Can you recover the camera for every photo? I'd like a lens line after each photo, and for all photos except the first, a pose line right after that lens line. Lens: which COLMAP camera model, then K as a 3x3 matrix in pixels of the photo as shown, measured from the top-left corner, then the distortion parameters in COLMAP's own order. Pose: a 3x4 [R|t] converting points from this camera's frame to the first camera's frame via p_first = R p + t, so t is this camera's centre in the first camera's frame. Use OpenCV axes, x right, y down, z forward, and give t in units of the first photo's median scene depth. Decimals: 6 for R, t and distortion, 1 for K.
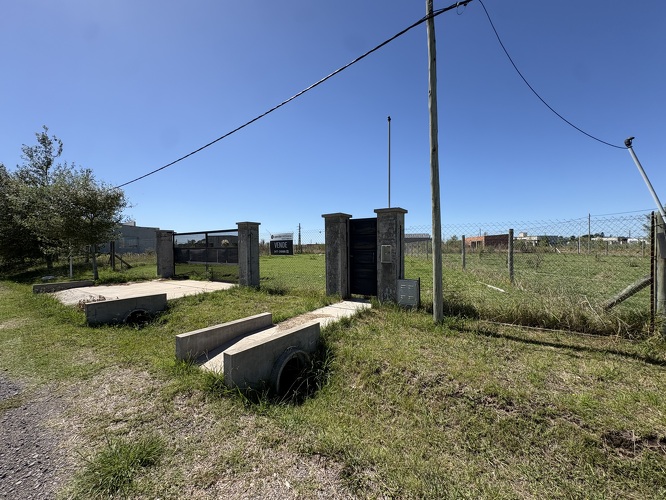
lens RADIAL K [[264.7, 0, 332.1], [0, 264.7, 249.9], [0, 0, 1]] dist [0.000869, 0.000524]
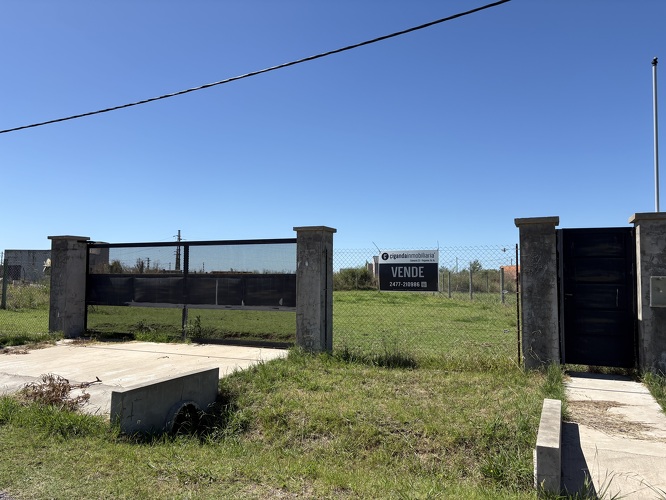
lens RADIAL K [[504.7, 0, 328.3], [0, 504.7, 249.5], [0, 0, 1]] dist [0.042168, -0.019461]
pose [[0.983193, 0.027752, 0.180448, -0.589483], [-0.015432, 0.997475, -0.069323, 0.010011], [-0.181916, 0.065373, 0.981139, 0.035189]]
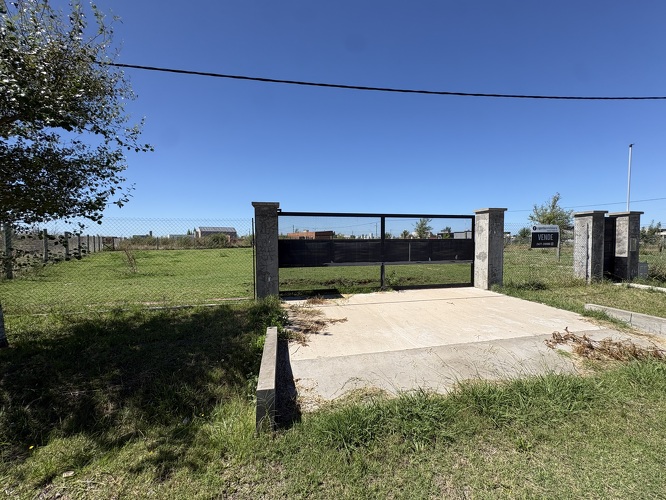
lens RADIAL K [[264.7, 0, 330.5], [0, 264.7, 253.4], [0, 0, 1]] dist [0.000869, 0.000524]
pose [[0.694334, -0.029350, 0.719054, -1.568553], [0.004989, 0.999340, 0.035974, 0.002023], [-0.719636, -0.021390, 0.694022, 0.986438]]
